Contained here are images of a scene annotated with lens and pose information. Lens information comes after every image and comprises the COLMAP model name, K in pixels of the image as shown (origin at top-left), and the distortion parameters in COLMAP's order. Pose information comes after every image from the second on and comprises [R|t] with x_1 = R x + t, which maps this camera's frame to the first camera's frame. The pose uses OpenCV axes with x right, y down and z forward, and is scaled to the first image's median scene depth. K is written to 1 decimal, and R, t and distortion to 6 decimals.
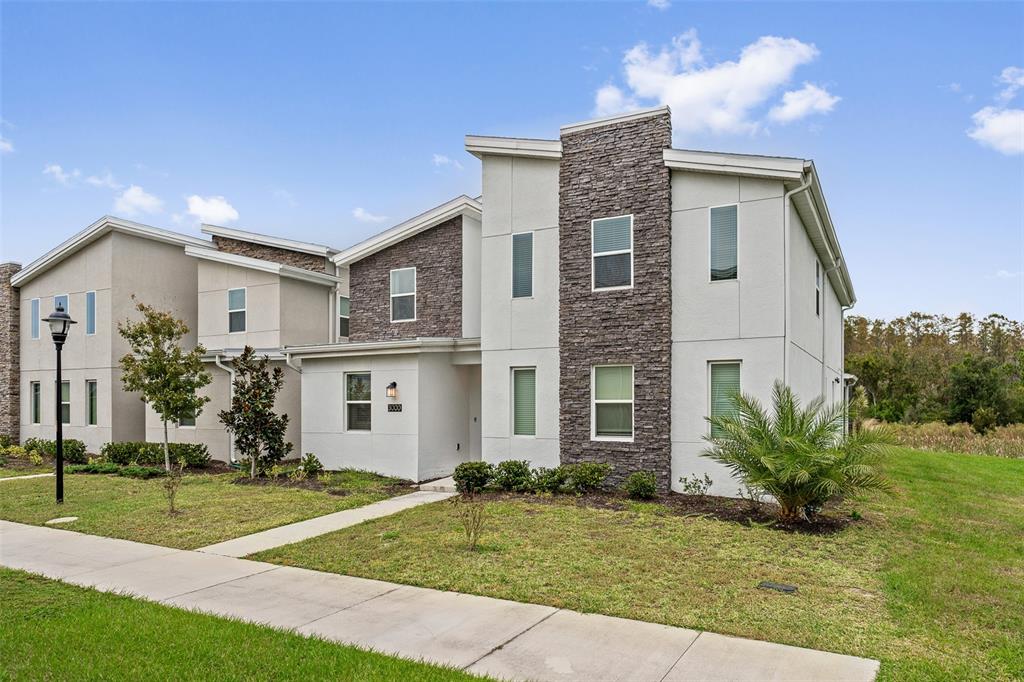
lens RADIAL K [[733.5, 0, 512.0], [0, 733.5, 341.0], [0, 0, 1]] dist [-0.000278, -0.000565]
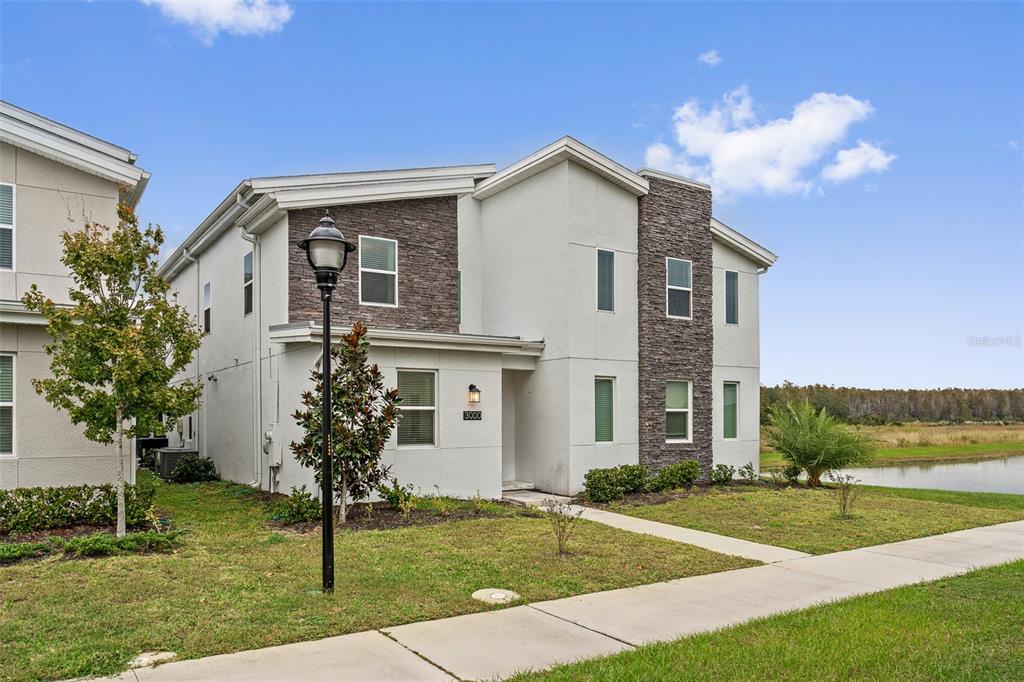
lens RADIAL K [[733.5, 0, 512.0], [0, 733.5, 341.0], [0, 0, 1]] dist [-0.000278, -0.000565]
pose [[0.427062, 0.087571, 0.899972, -1.014353], [-0.083581, 0.994861, -0.057143, 0.056966], [-0.900351, -0.050817, 0.432187, 0.679636]]
